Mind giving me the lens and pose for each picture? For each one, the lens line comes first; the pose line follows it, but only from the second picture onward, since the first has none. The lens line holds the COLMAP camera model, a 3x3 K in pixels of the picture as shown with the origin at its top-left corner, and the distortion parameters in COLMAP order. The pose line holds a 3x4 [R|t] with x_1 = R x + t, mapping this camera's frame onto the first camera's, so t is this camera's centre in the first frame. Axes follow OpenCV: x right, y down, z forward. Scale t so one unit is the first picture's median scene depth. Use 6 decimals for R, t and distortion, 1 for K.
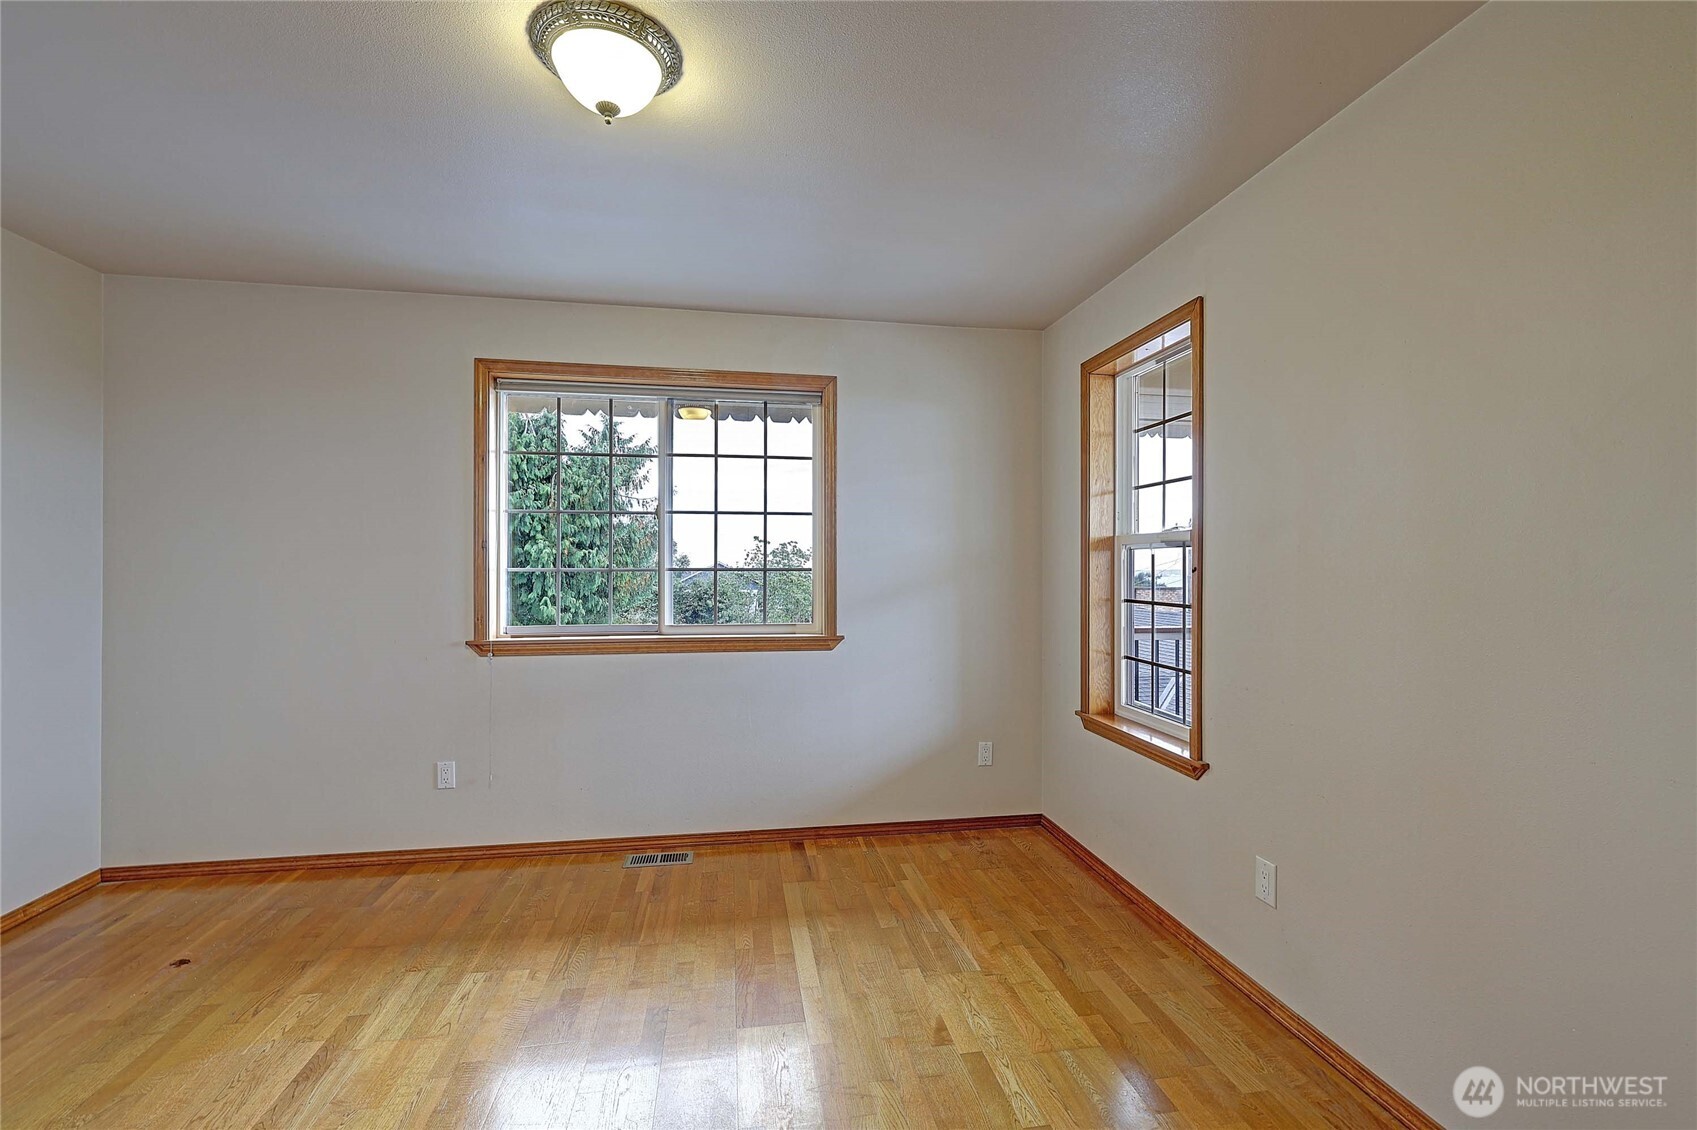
lens RADIAL K [[748.8, 0, 847.9], [0, 748.8, 567.9], [0, 0, 1]] dist [0.020622, -0.001278]
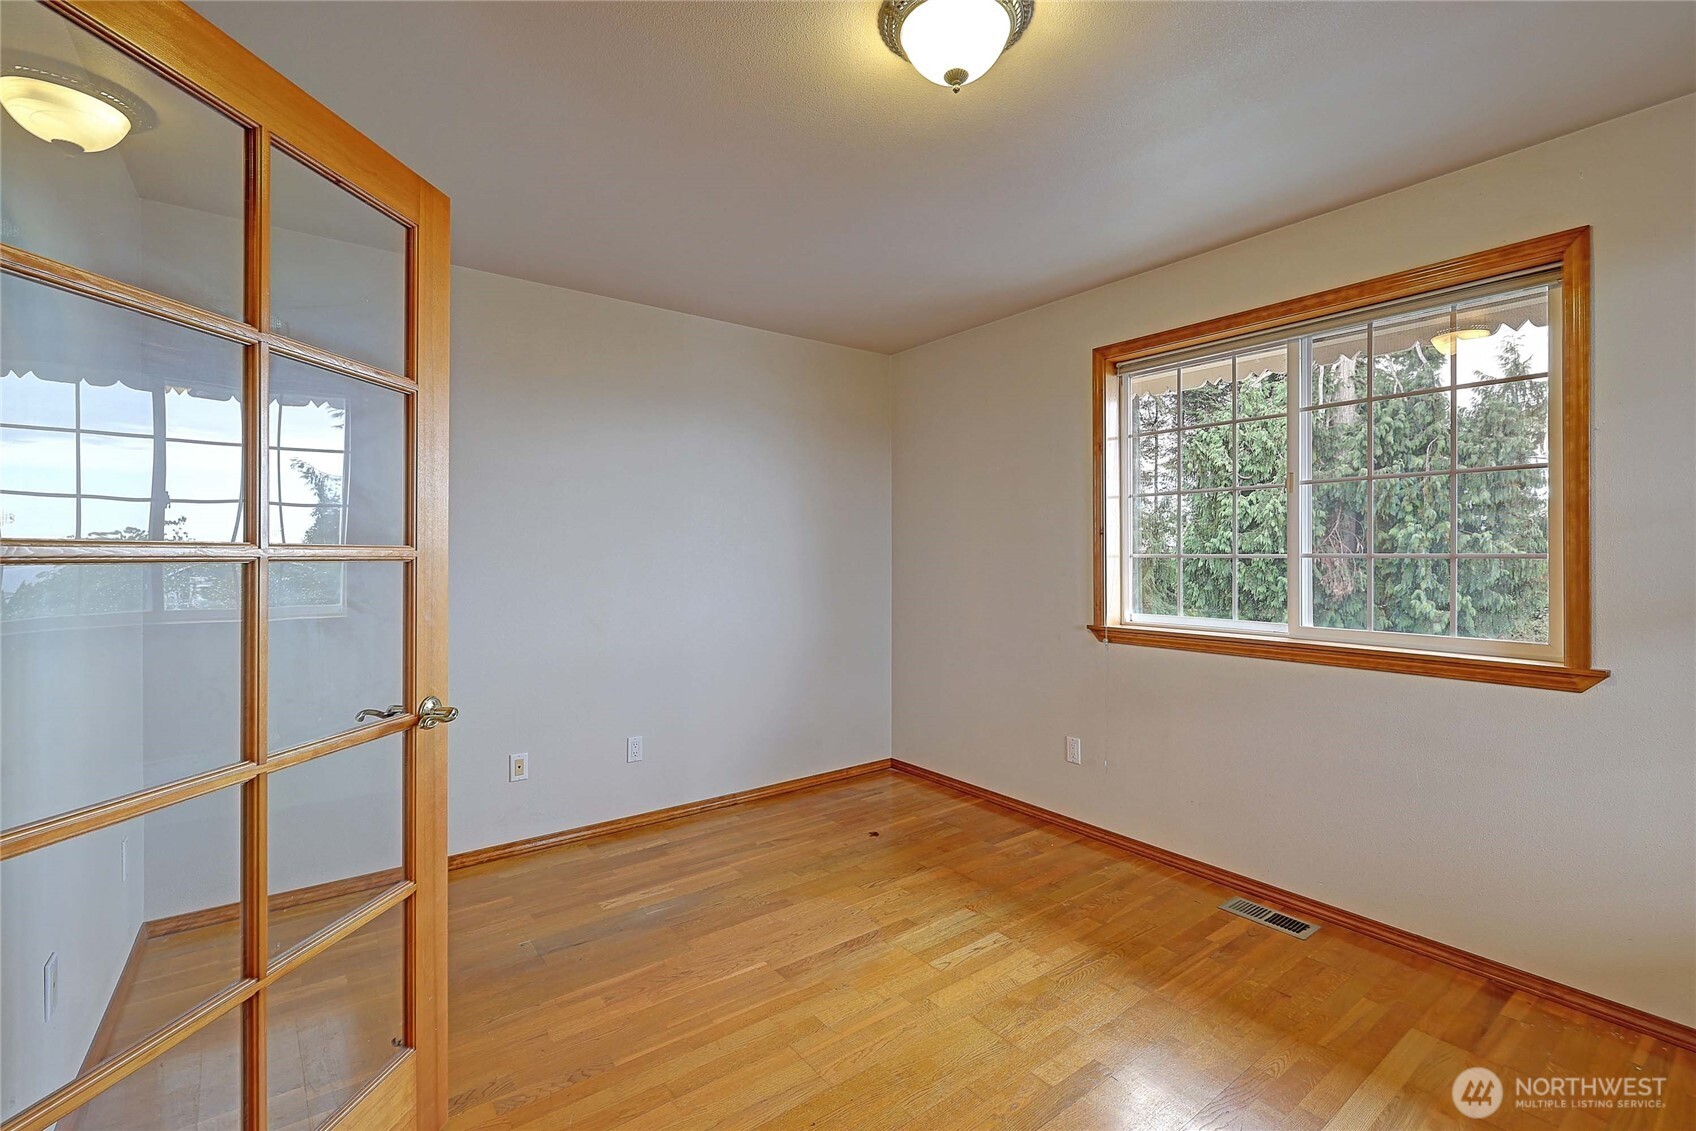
lens RADIAL K [[748.4, 0, 850.8], [0, 748.4, 555.9], [0, 0, 1]] dist [0.020622, -0.001278]
pose [[0.483508, 0.001260, -0.875339, 0.235877], [-0.000792, 0.999999, 0.001002, 0.002031], [0.875340, 0.000209, 0.483508, 0.216828]]
